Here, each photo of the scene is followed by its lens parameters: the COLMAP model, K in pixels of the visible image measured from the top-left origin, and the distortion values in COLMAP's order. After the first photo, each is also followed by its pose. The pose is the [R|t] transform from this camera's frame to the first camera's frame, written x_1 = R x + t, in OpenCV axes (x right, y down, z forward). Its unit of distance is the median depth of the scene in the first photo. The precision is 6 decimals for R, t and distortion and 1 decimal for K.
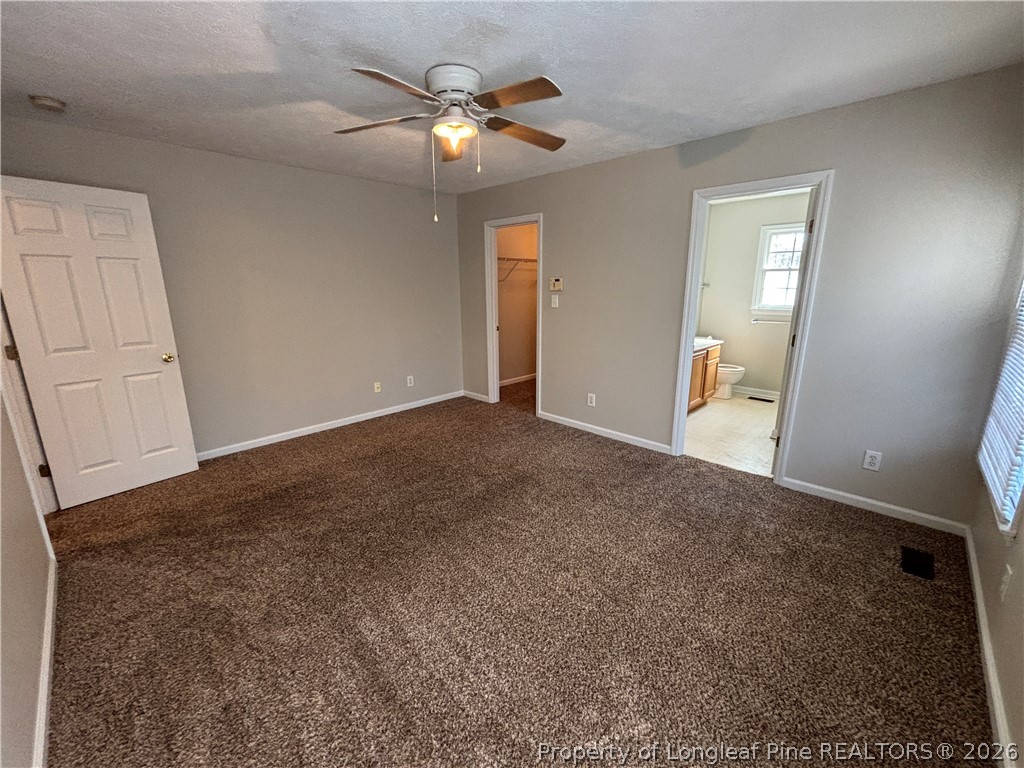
lens RADIAL K [[416.8, 0, 512.0], [0, 416.8, 384.0], [0, 0, 1]] dist [0.001641, -0.000001]
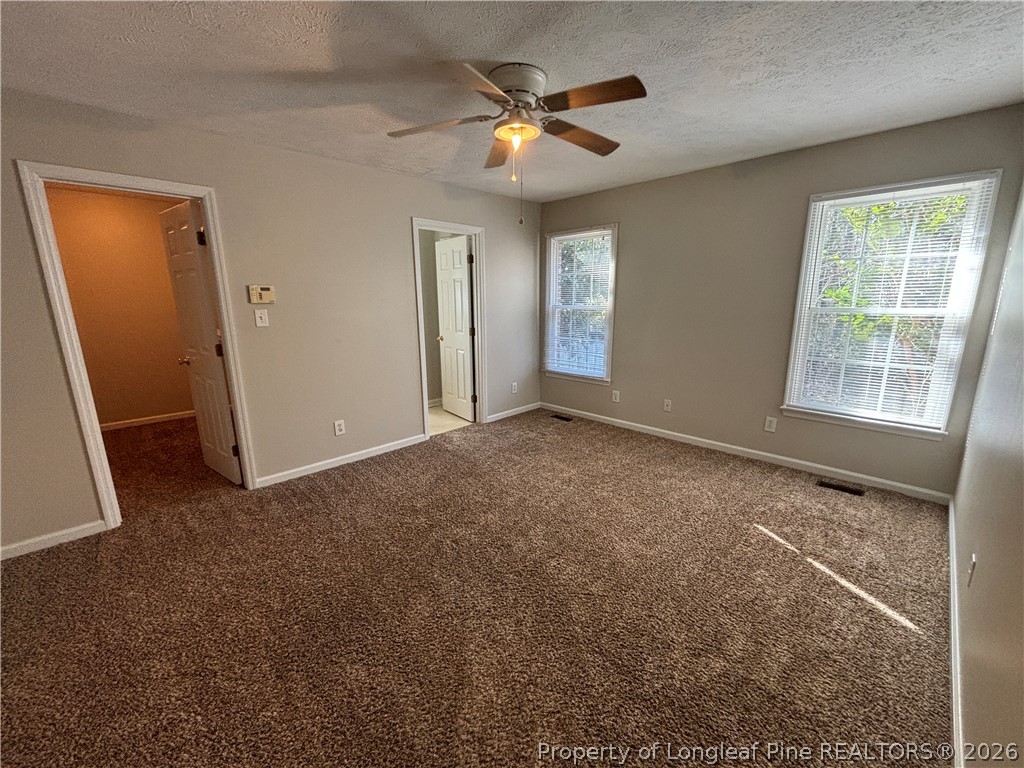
lens RADIAL K [[416.8, 0, 512.0], [0, 416.8, 384.0], [0, 0, 1]] dist [0.001641, -0.000001]
pose [[-0.008442, -0.207667, 0.978163, -0.698317], [0.223159, 0.953137, 0.204279, -0.158615], [-0.974746, 0.220010, 0.038296, 0.649317]]
